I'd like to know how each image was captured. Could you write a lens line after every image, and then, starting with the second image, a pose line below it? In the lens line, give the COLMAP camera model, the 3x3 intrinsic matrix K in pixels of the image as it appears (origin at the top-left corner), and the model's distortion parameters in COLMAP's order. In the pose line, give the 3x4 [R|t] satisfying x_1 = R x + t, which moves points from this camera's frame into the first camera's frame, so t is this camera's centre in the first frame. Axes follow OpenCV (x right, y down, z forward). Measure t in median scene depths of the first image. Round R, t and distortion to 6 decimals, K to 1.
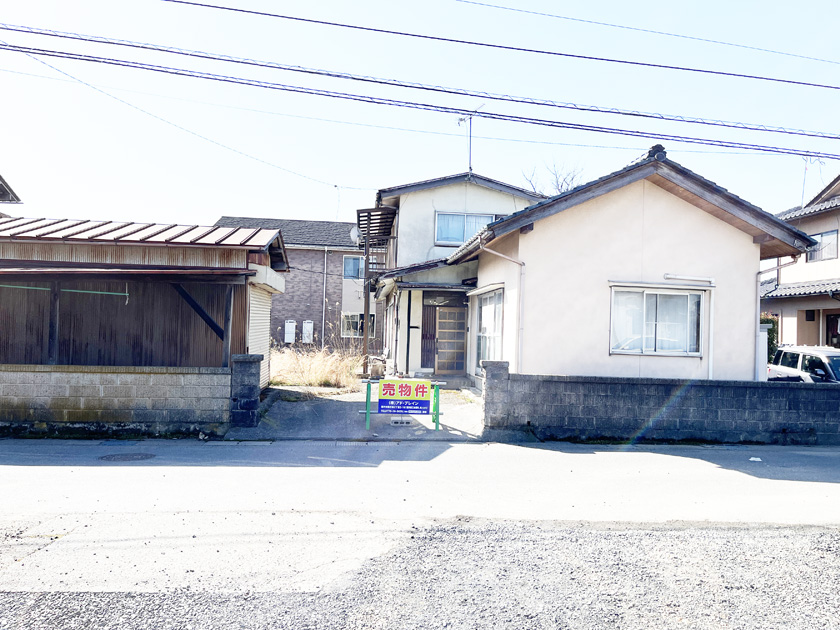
lens RADIAL K [[632.4, 0, 427.1], [0, 632.4, 315.7], [0, 0, 1]] dist [0.072328, -0.100623]
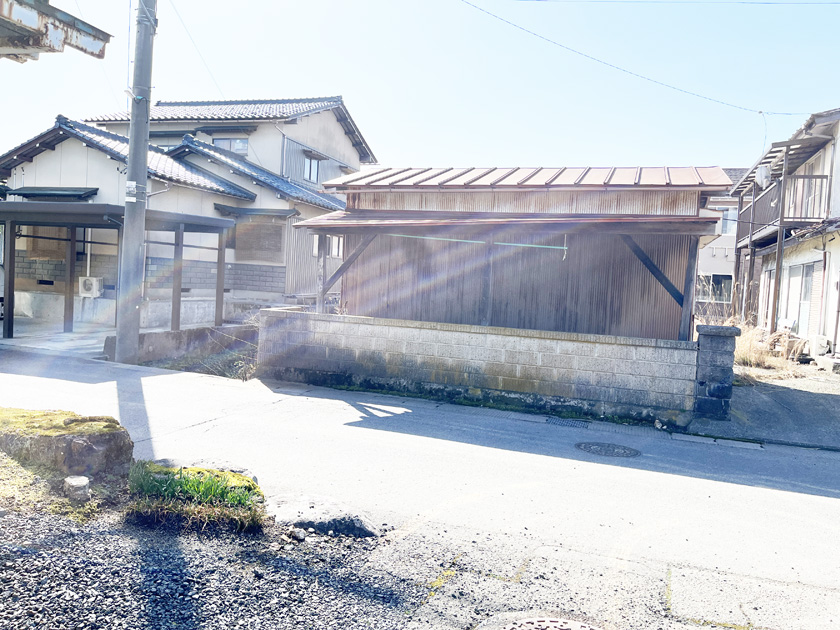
lens RADIAL K [[632.4, 0, 427.6], [0, 632.4, 308.7], [0, 0, 1]] dist [0.072328, -0.100623]
pose [[0.909388, 0.043664, -0.413650, -0.271823], [-0.021025, 0.998029, 0.059129, 0.001114], [0.415416, -0.045074, 0.908514, 0.143792]]
